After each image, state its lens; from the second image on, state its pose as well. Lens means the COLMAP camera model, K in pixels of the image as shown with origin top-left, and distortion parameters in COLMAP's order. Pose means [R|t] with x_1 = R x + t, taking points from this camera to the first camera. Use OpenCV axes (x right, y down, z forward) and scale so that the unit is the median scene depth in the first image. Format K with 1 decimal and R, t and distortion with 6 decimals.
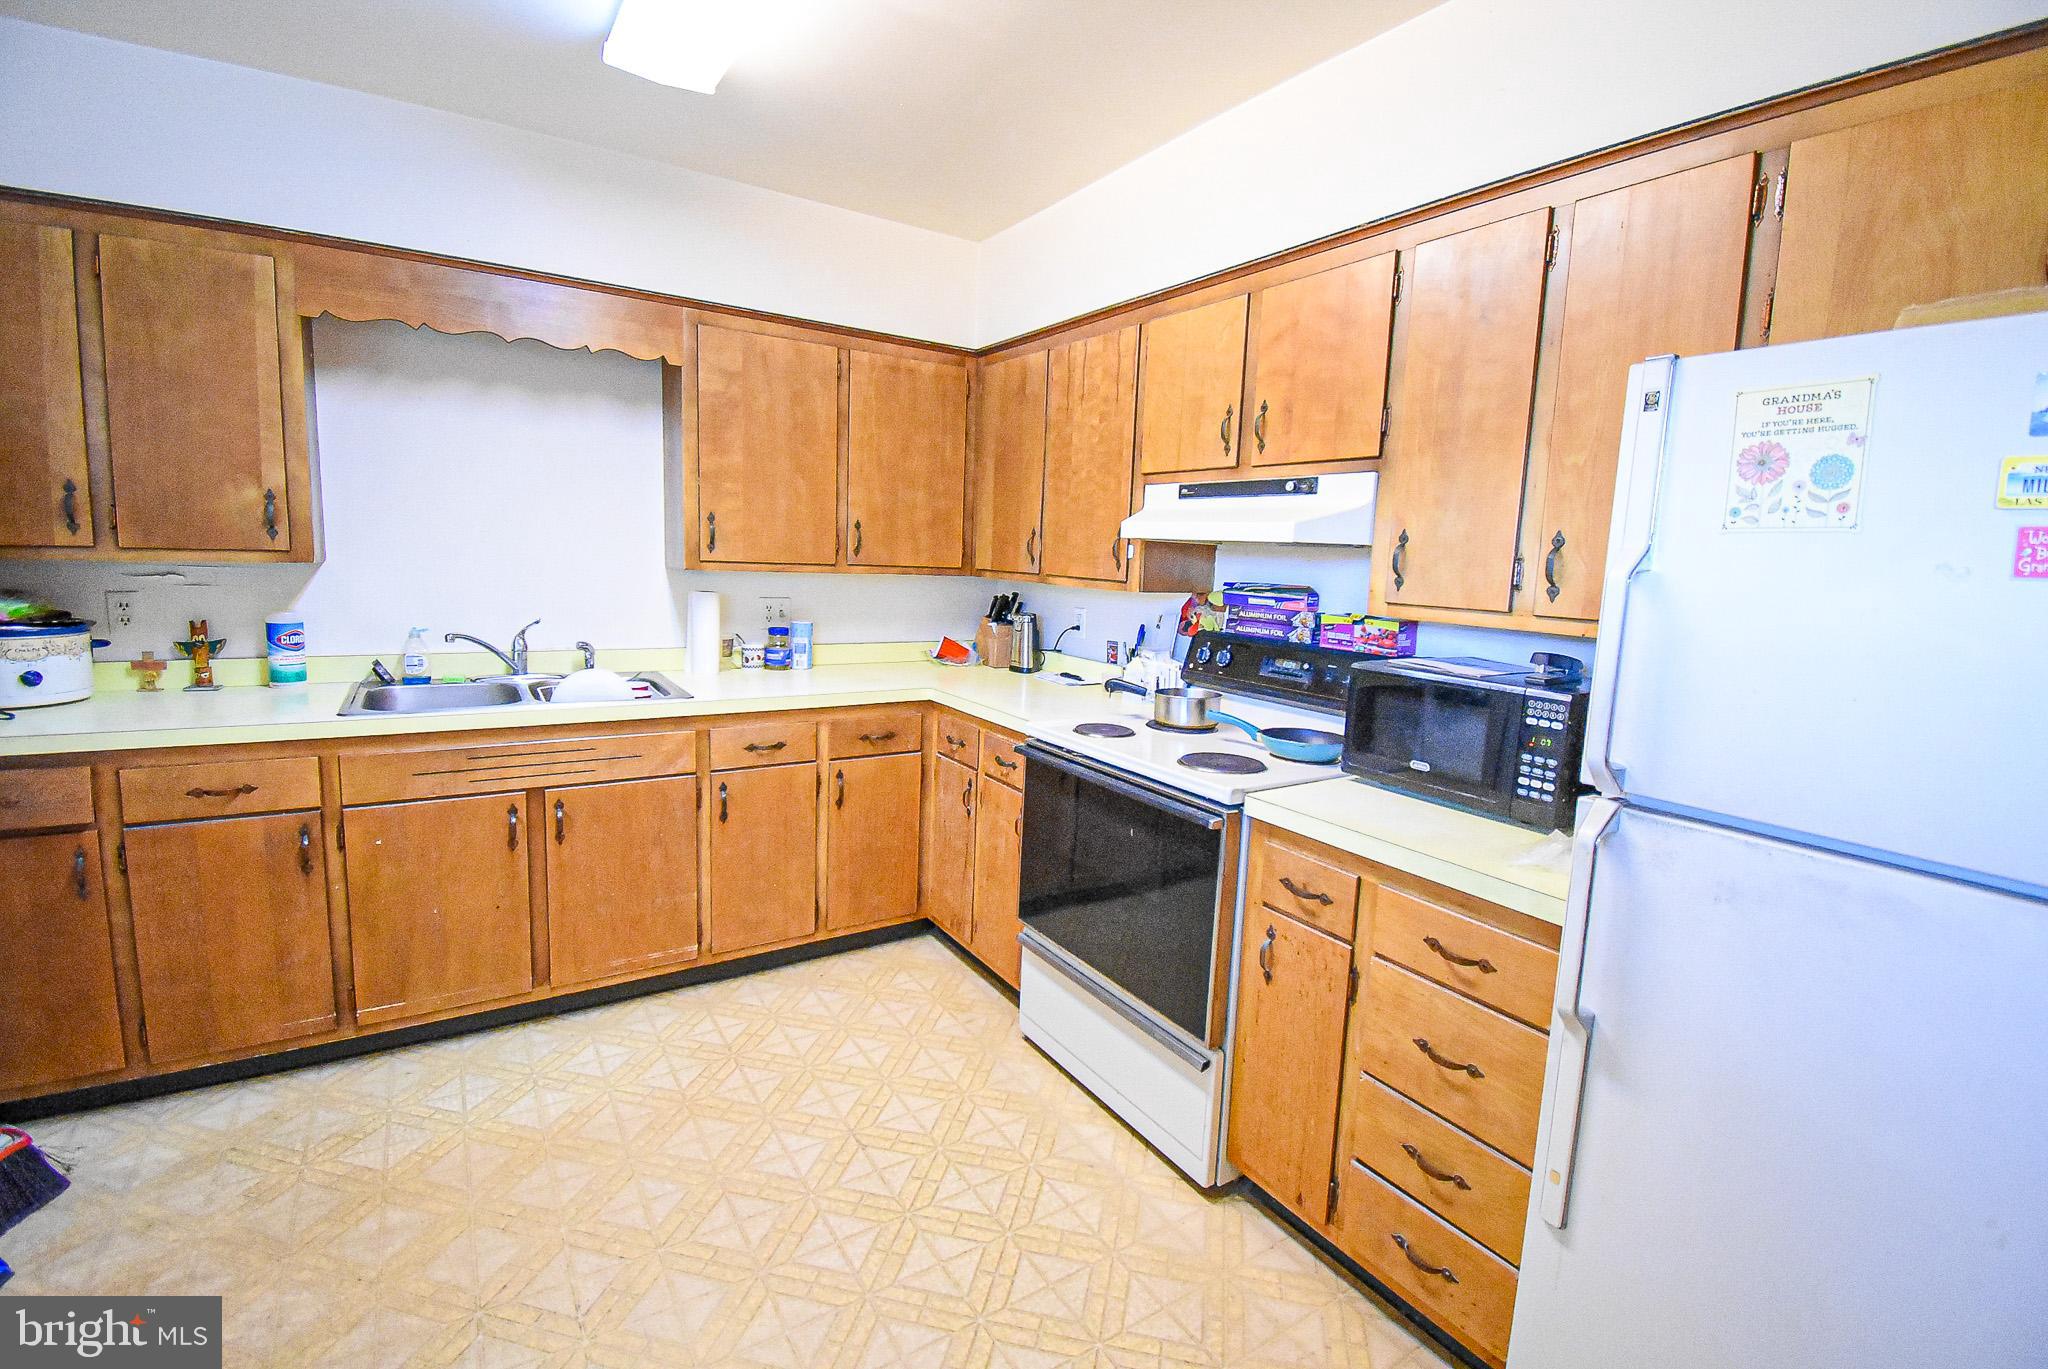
lens RADIAL K [[903.5, 0, 1034.1], [0, 903.5, 667.0], [0, 0, 1]] dist [0.019058, -0.023697]
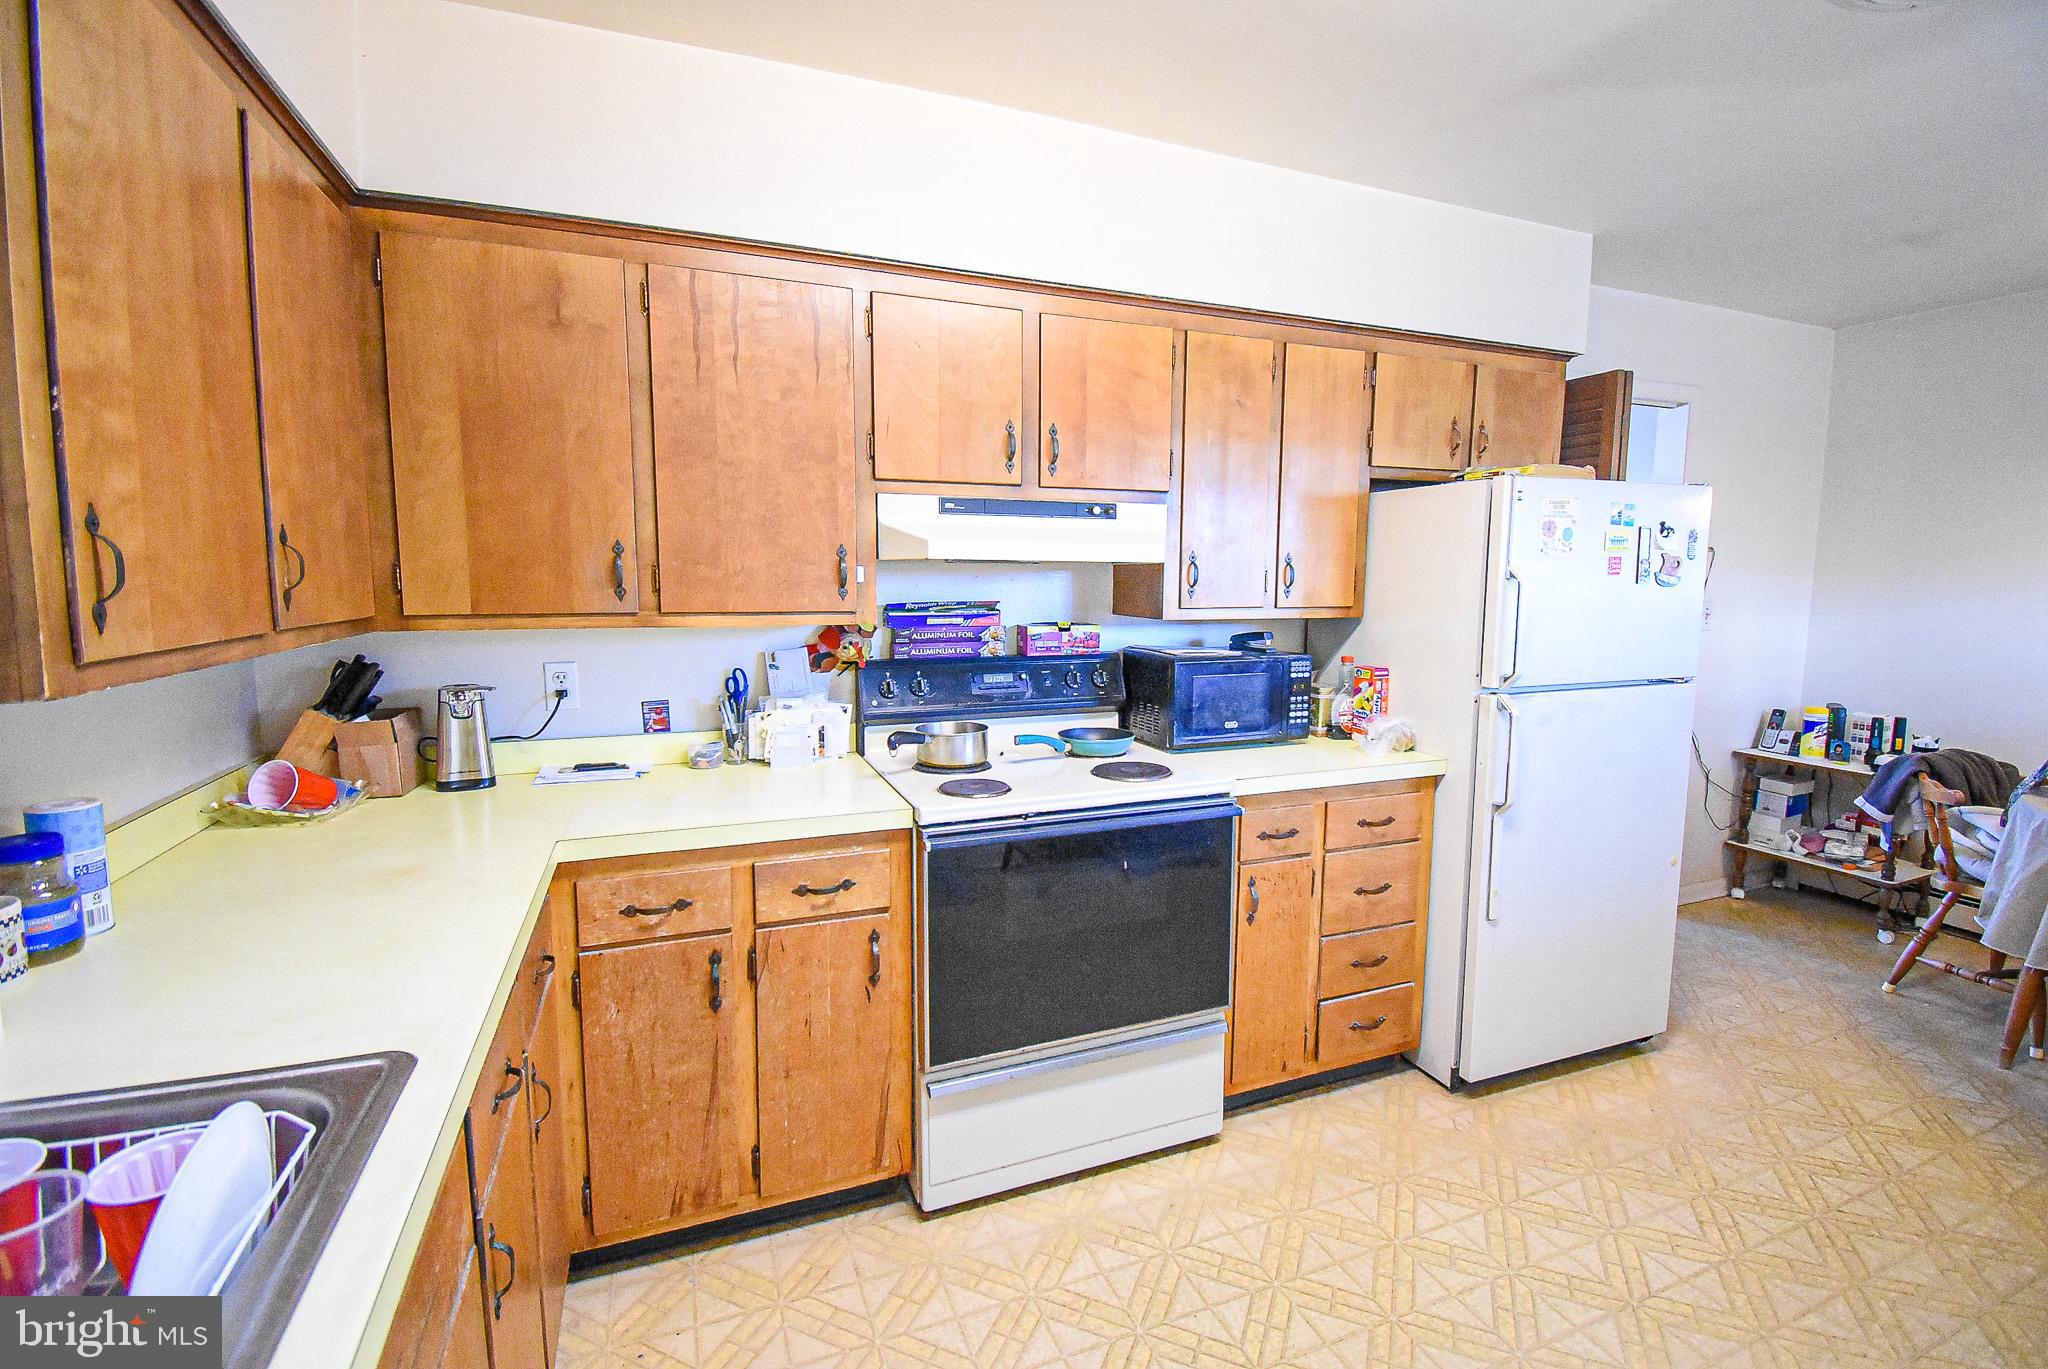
lens RADIAL K [[903.5, 0, 1034.1], [0, 903.5, 667.0], [0, 0, 1]] dist [0.019058, -0.023697]
pose [[0.197795, -0.140776, 0.970082, -0.743623], [0.128951, 0.984770, 0.116615, -0.137199], [-0.971725, 0.102027, 0.212935, 0.784470]]
